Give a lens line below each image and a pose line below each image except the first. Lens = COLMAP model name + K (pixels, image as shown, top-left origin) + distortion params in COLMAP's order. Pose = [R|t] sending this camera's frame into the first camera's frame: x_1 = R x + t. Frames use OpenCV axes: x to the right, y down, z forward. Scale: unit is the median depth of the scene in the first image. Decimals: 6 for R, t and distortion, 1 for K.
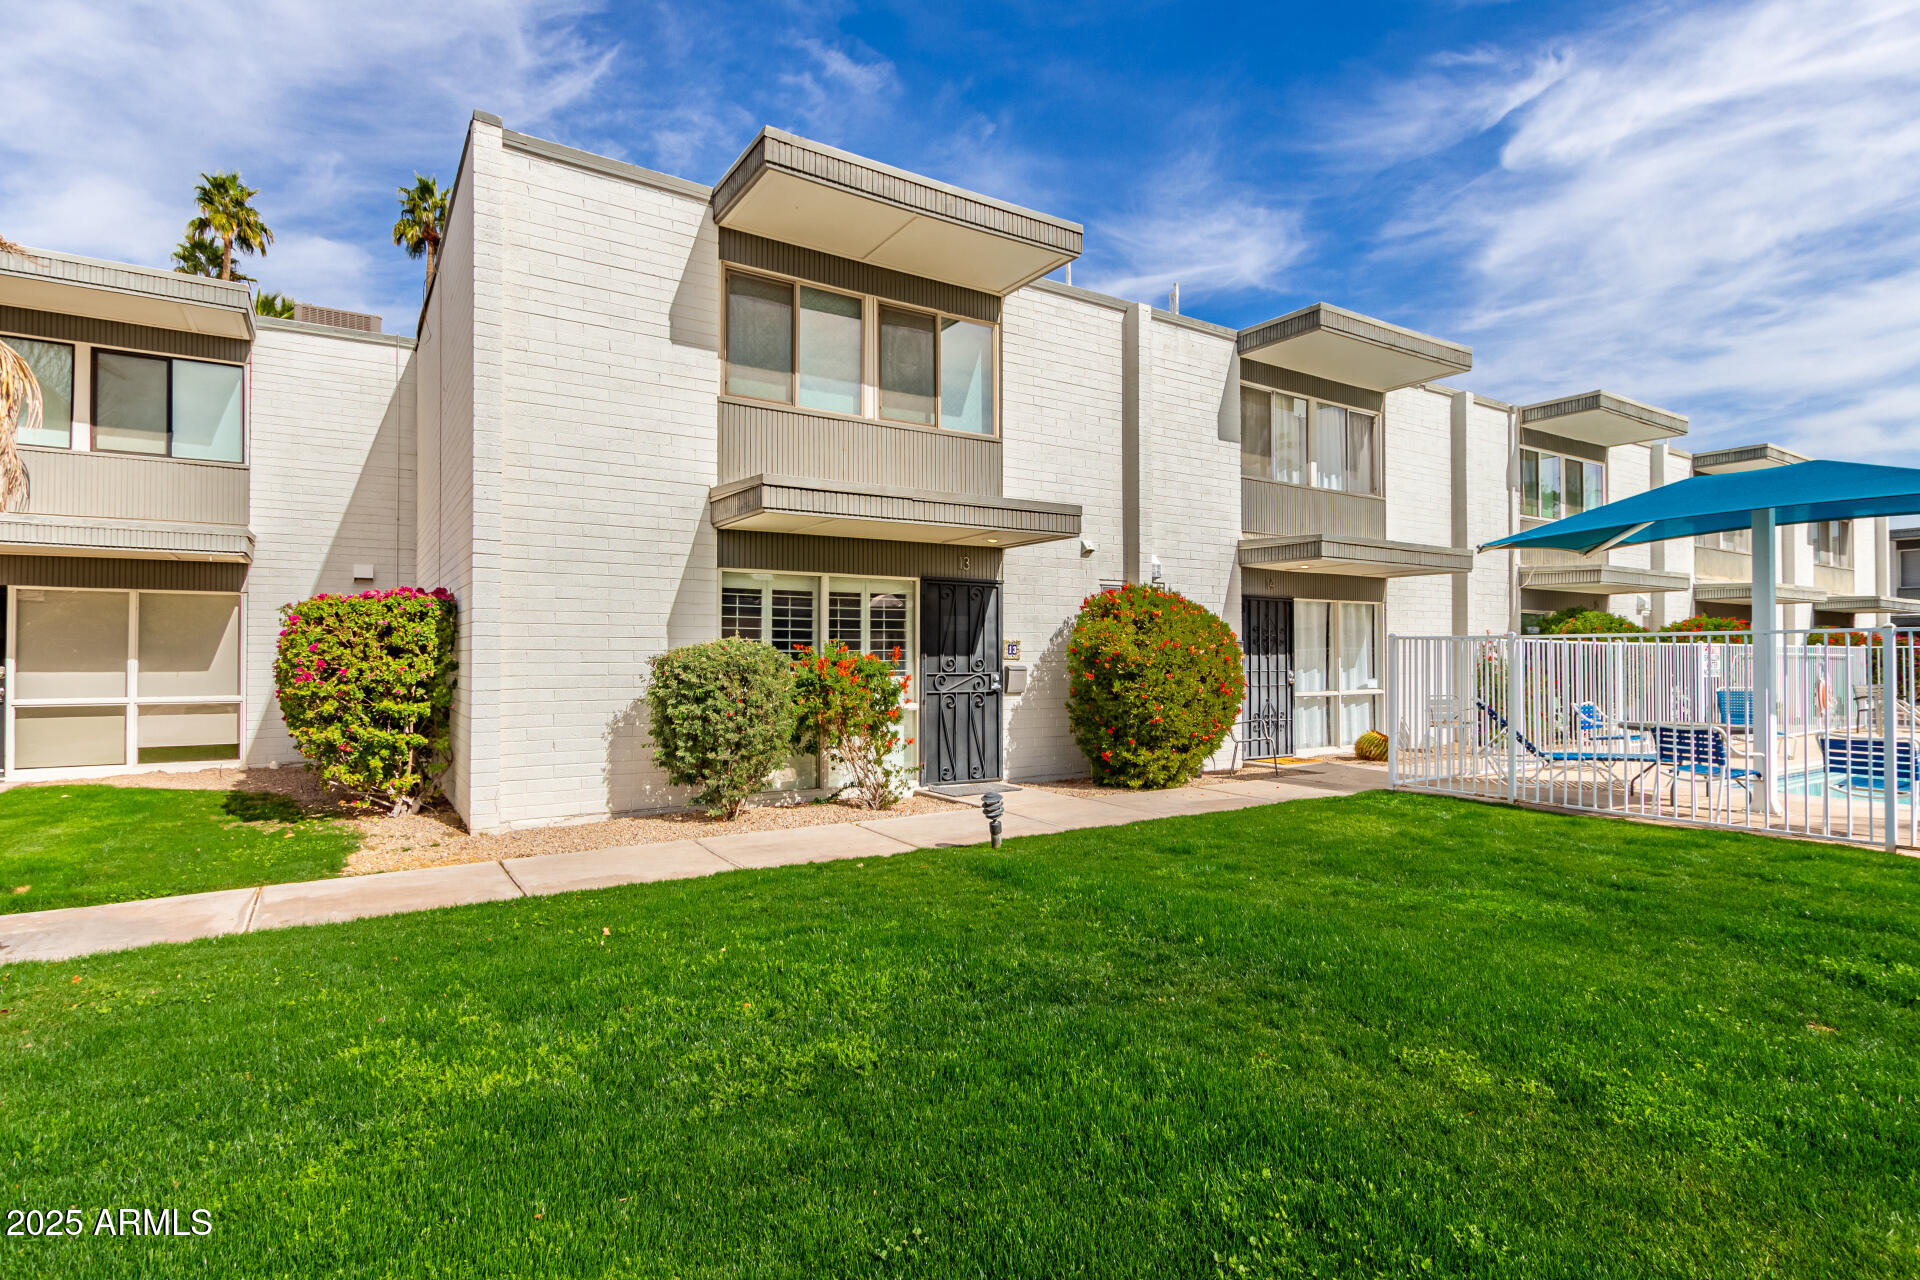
lens RADIAL K [[993.1, 0, 960.0], [0, 993.1, 640.0], [0, 0, 1]] dist [0.003542, -0.000029]
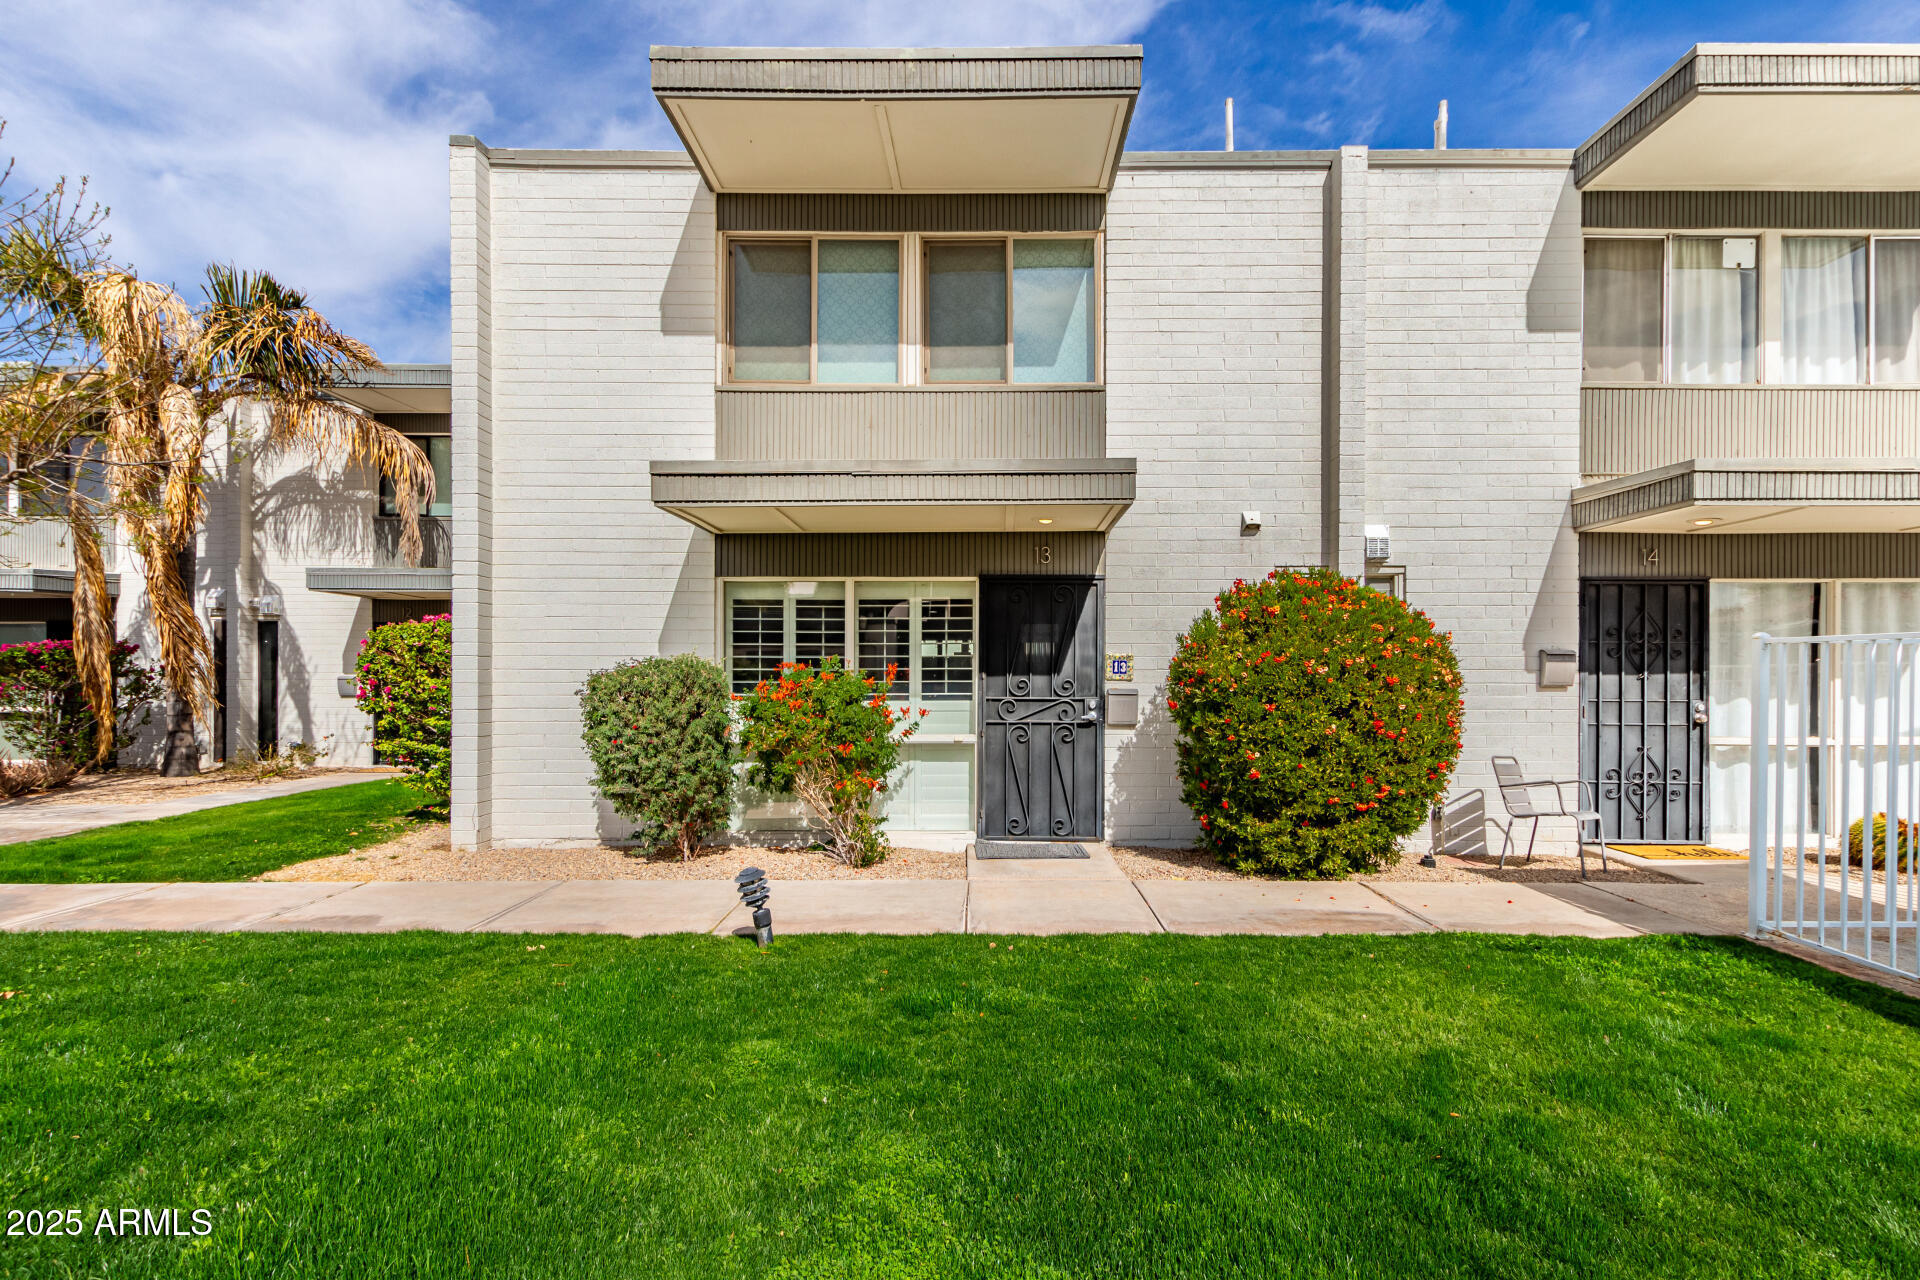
lens RADIAL K [[956.1, 0, 963.2], [0, 956.1, 673.0], [0, 0, 1]] dist [0.016062, -0.000683]
pose [[0.829239, -0.000787, -0.558894, 0.360836], [0.008562, 0.999900, 0.011295, 0.005011], [0.558829, -0.014151, 0.829162, 0.344252]]
